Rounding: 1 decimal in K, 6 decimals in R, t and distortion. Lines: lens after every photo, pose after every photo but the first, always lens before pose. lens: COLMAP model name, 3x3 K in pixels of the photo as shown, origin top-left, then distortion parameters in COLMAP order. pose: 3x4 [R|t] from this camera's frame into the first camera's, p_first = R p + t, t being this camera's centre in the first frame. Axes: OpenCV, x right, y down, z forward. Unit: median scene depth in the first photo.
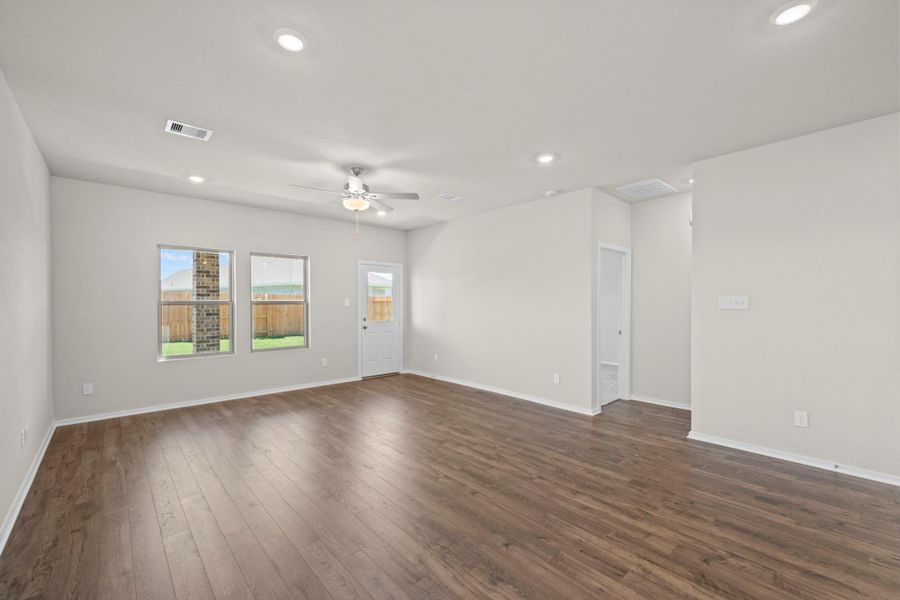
lens RADIAL K [[370.4, 0, 437.2], [0, 370.4, 303.3], [0, 0, 1]] dist [0.000731, 0.000071]
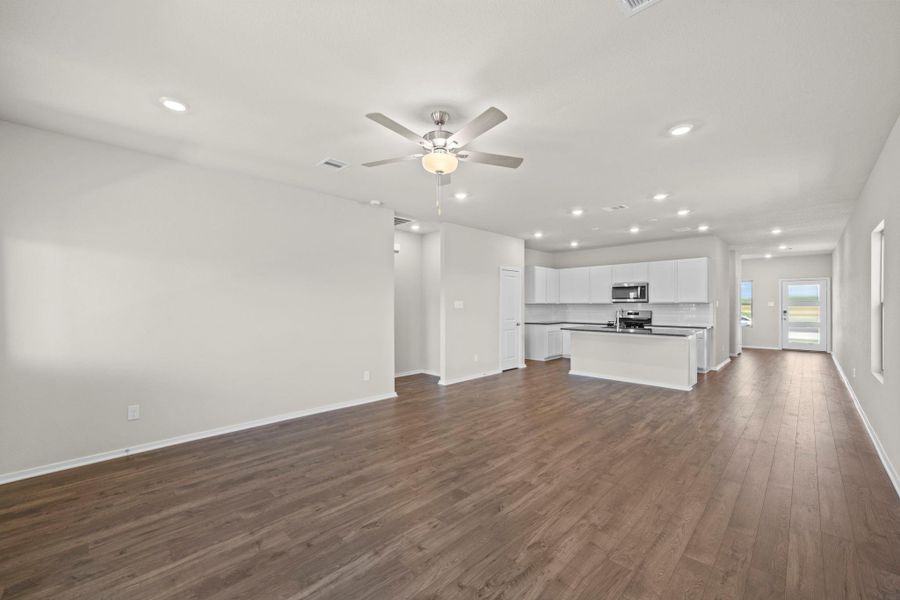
lens RADIAL K [[370.4, 0, 437.2], [0, 370.4, 303.3], [0, 0, 1]] dist [0.000731, 0.000071]
pose [[-0.059304, 0.007421, 0.998212, -0.918465], [0.003490, 0.999968, -0.007226, 0.003077], [-0.998234, 0.003056, -0.059328, 1.043707]]
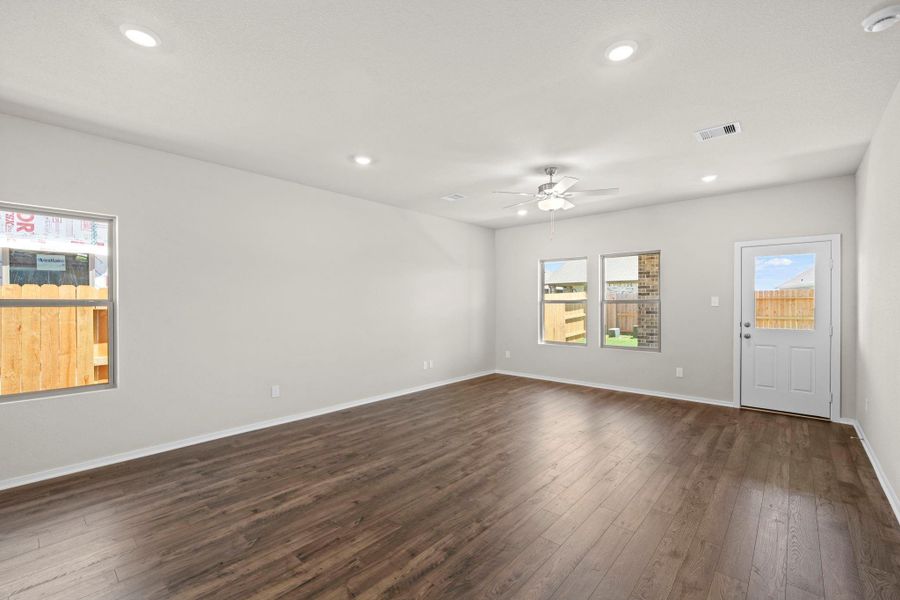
lens RADIAL K [[375.8, 0, 450.0], [0, 375.8, 300.0], [0, 0, 1]] dist [-0.000970, -0.000019]
pose [[0.134437, -0.004660, -0.990911, 0.750583], [0.000487, 0.999989, -0.004636, -0.001329], [0.990922, 0.000141, 0.134438, 0.590393]]
